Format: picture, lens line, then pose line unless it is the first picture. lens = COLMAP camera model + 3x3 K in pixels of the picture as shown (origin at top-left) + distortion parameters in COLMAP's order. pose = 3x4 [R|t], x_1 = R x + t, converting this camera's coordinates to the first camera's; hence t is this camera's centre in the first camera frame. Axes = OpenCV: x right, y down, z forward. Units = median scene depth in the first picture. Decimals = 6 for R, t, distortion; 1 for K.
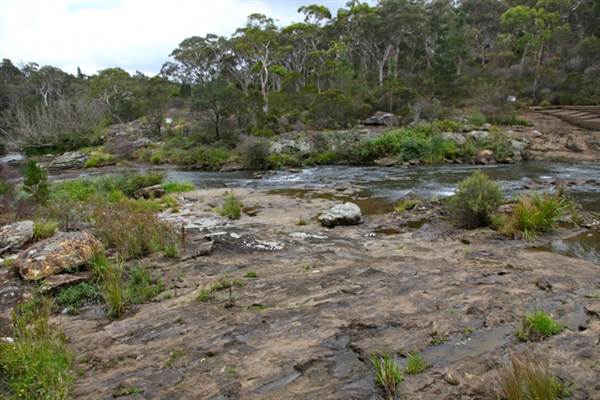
lens RADIAL K [[402.6, 0, 301.9], [0, 402.6, 202.2], [0, 0, 1]] dist [-0.125432, 0.072020]
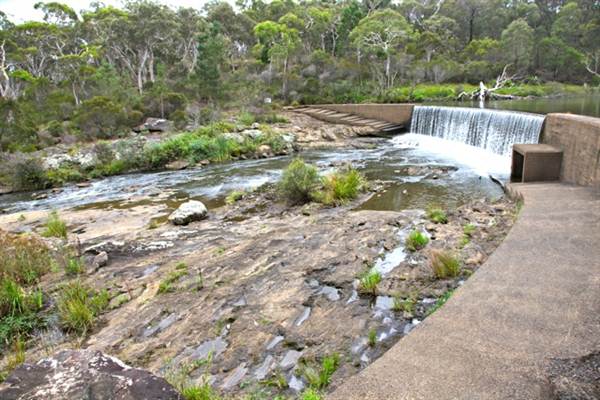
lens RADIAL K [[402.6, 0, 301.9], [0, 402.6, 202.2], [0, 0, 1]] dist [-0.125432, 0.072020]
pose [[0.817527, -0.145818, 0.557124, -0.101903], [0.153804, 0.987557, 0.032784, 0.007076], [-0.554972, 0.058886, 0.829782, -0.012883]]
